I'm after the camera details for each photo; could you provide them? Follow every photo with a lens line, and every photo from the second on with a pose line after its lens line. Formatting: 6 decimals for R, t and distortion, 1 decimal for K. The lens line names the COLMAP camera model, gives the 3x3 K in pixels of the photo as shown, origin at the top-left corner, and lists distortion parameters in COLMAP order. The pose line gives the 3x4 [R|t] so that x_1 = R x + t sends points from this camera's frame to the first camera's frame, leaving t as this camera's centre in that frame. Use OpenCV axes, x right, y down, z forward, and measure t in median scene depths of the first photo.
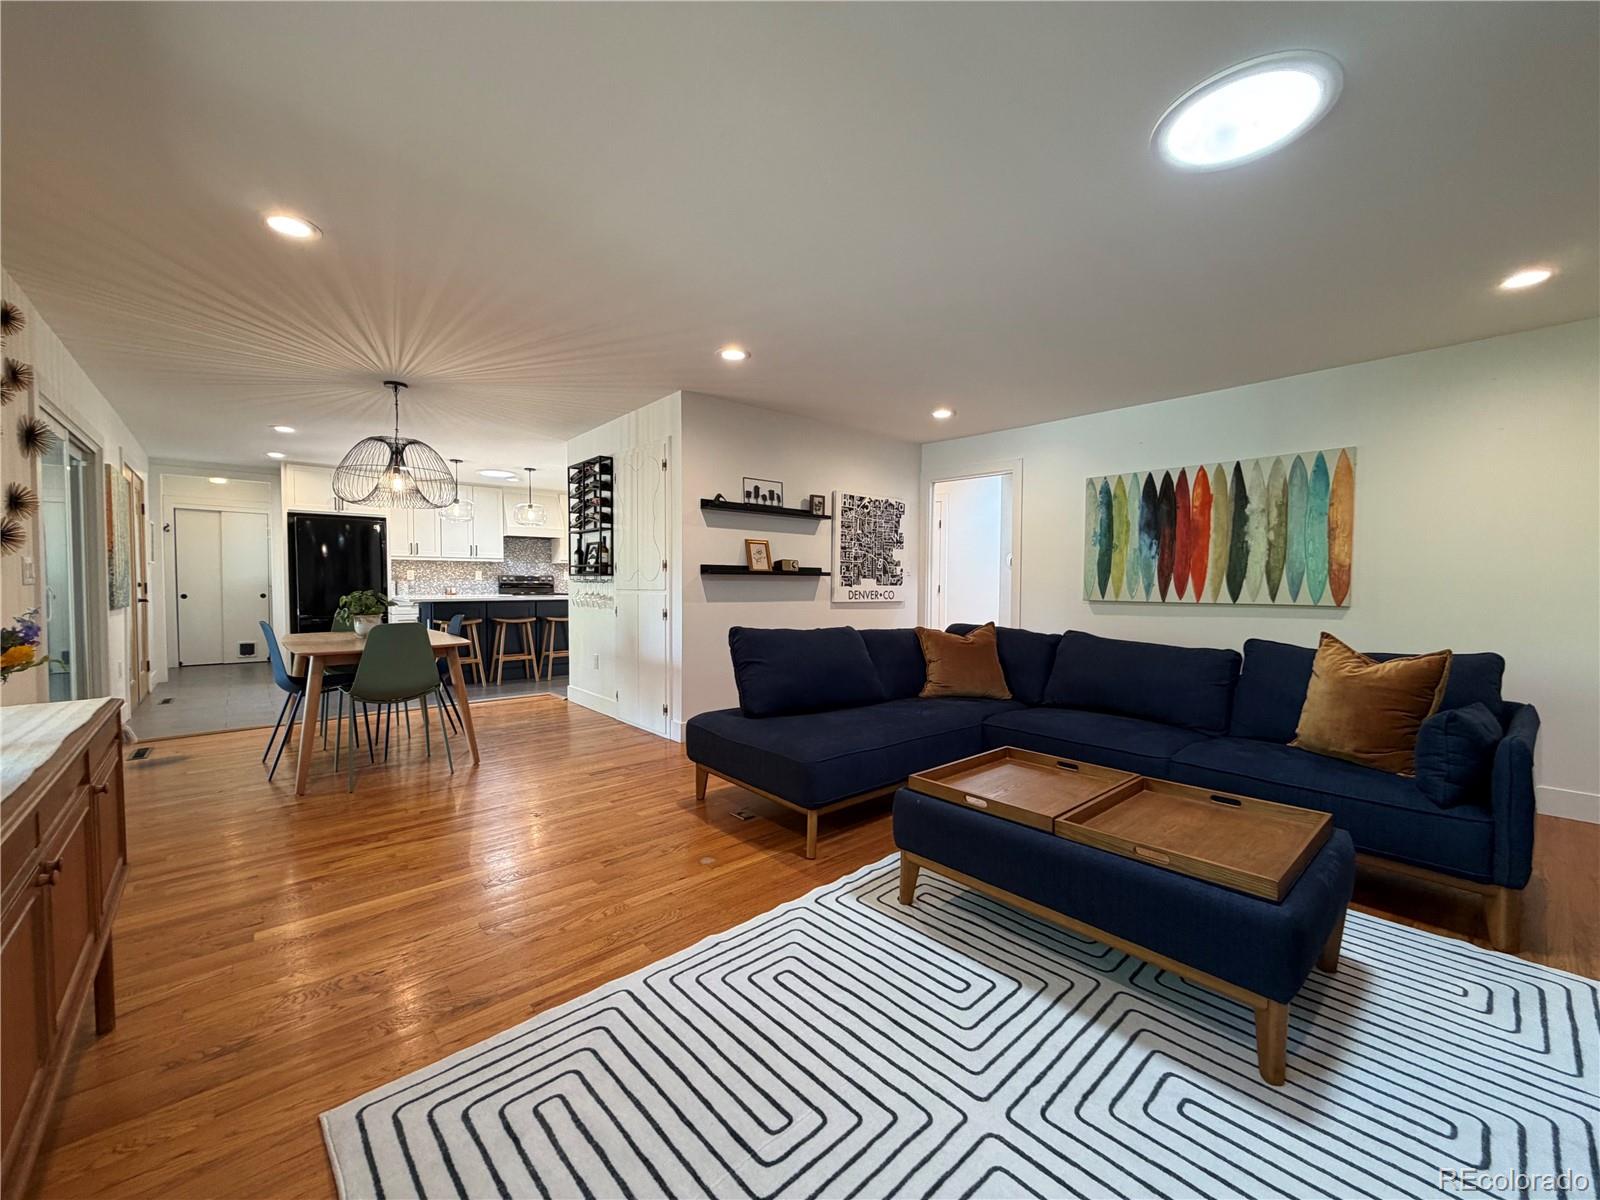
lens RADIAL K [[637.2, 0, 803.7], [0, 637.2, 600.8], [0, 0, 1]] dist [0.002077, 0.000086]
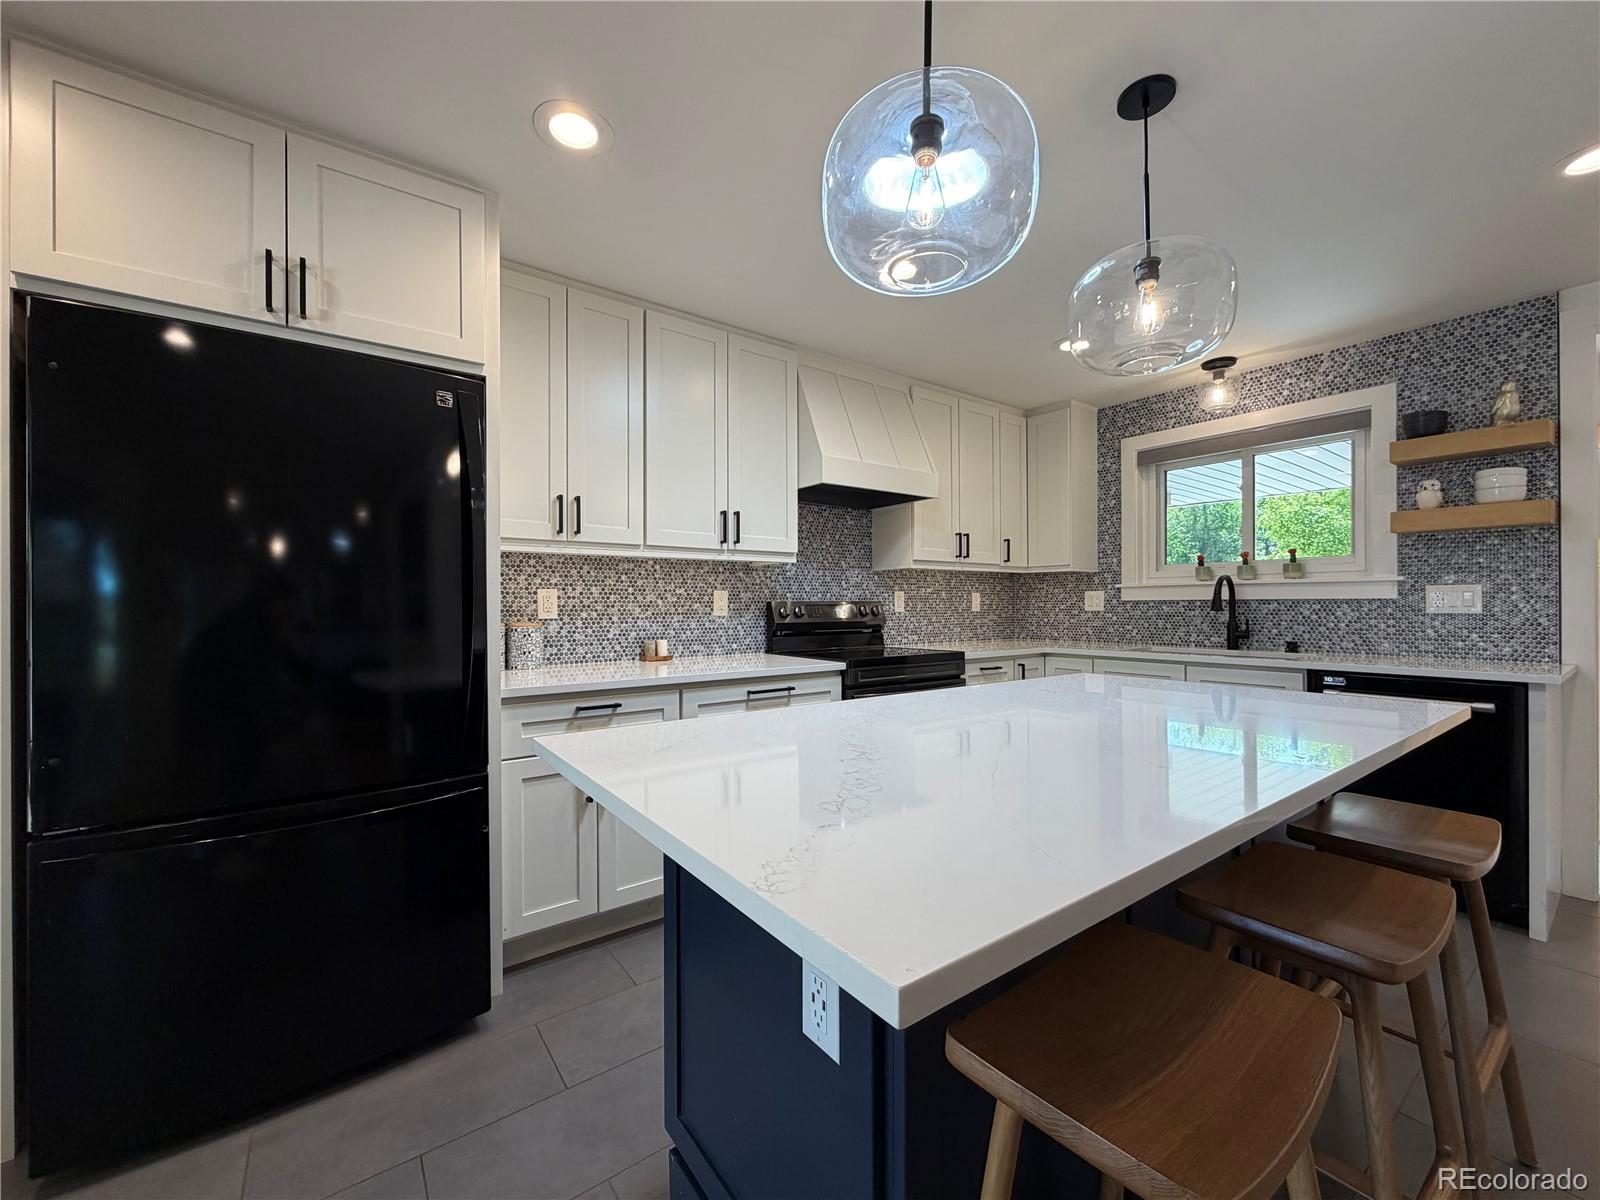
lens RADIAL K [[637.2, 0, 796.1], [0, 637.2, 601.2], [0, 0, 1]] dist [0.002077, 0.000086]
pose [[0.993714, -0.006084, -0.111787, -0.451017], [0.002472, 0.999471, -0.032416, -0.030692], [0.111925, 0.031936, 0.993203, 0.686525]]
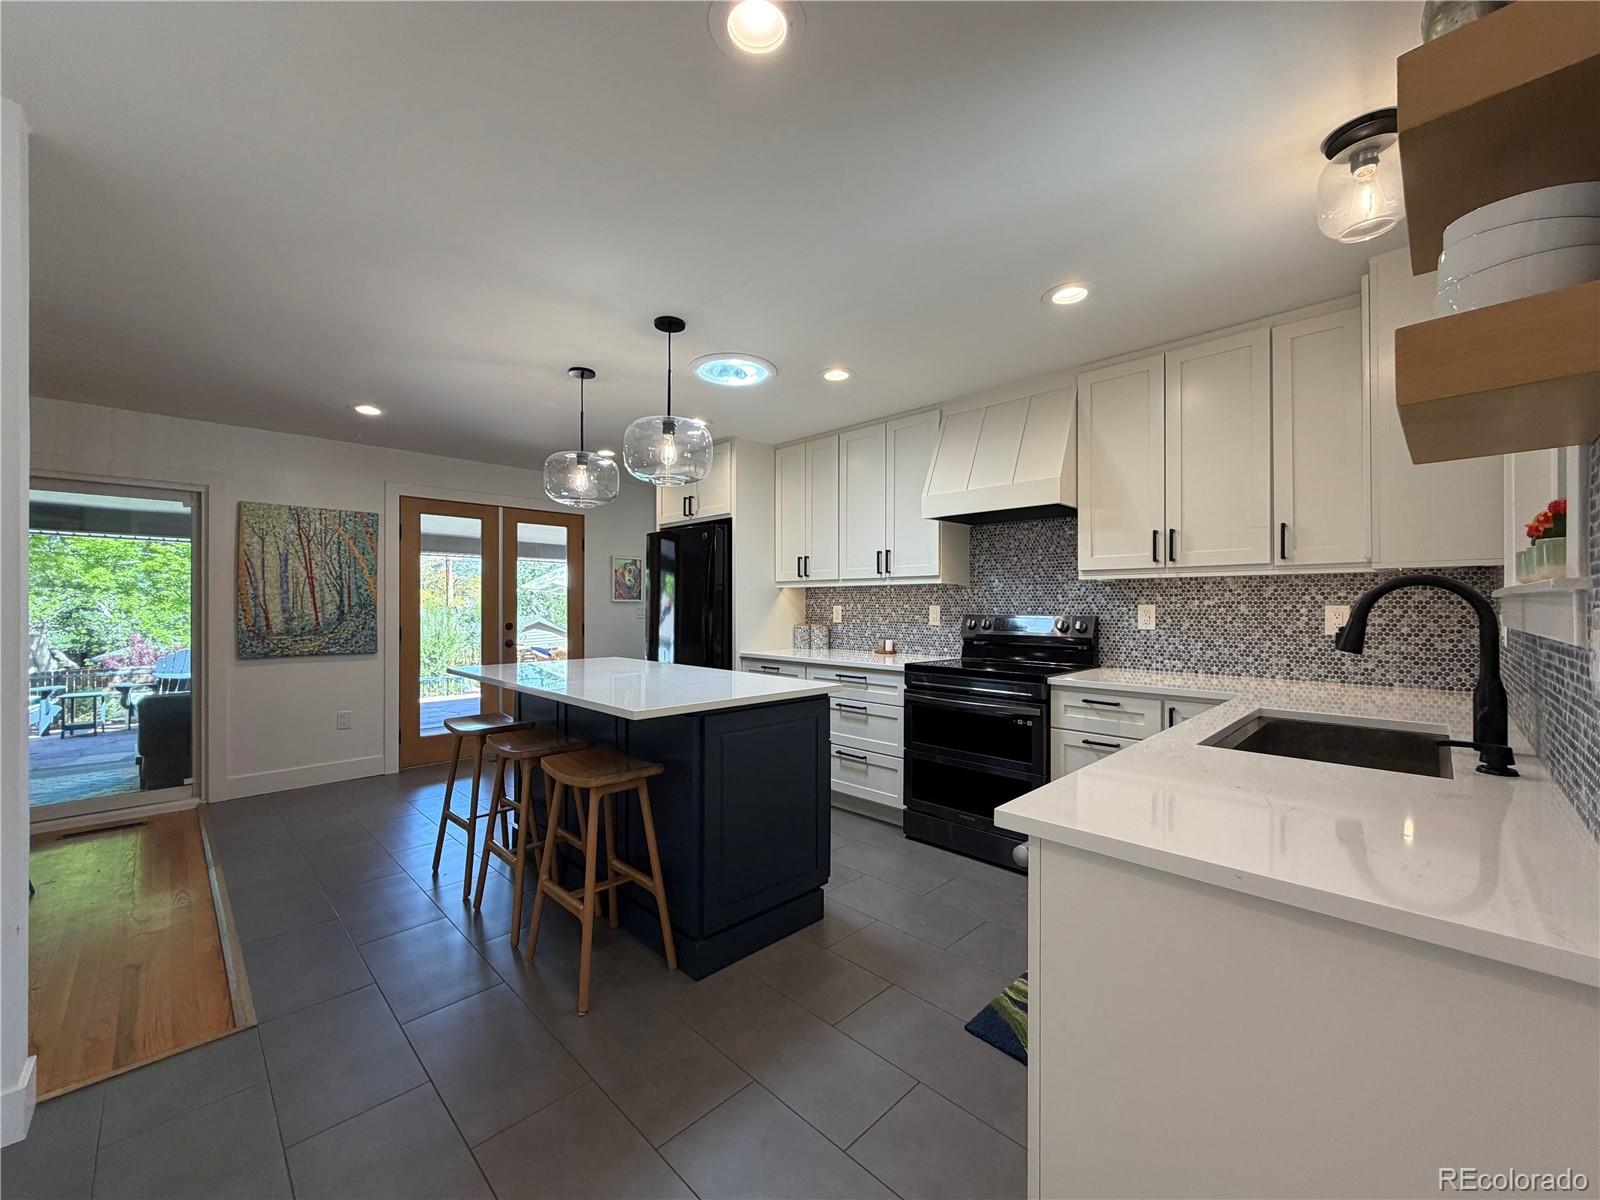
lens RADIAL K [[637.2, 0, 797.5], [0, 637.2, 603.1], [0, 0, 1]] dist [0.002077, 0.000086]
pose [[0.036548, -0.004596, -0.999321, -0.061926], [-0.028534, 0.999577, -0.005640, -0.045188], [0.998924, 0.028720, 0.036402, 0.928919]]
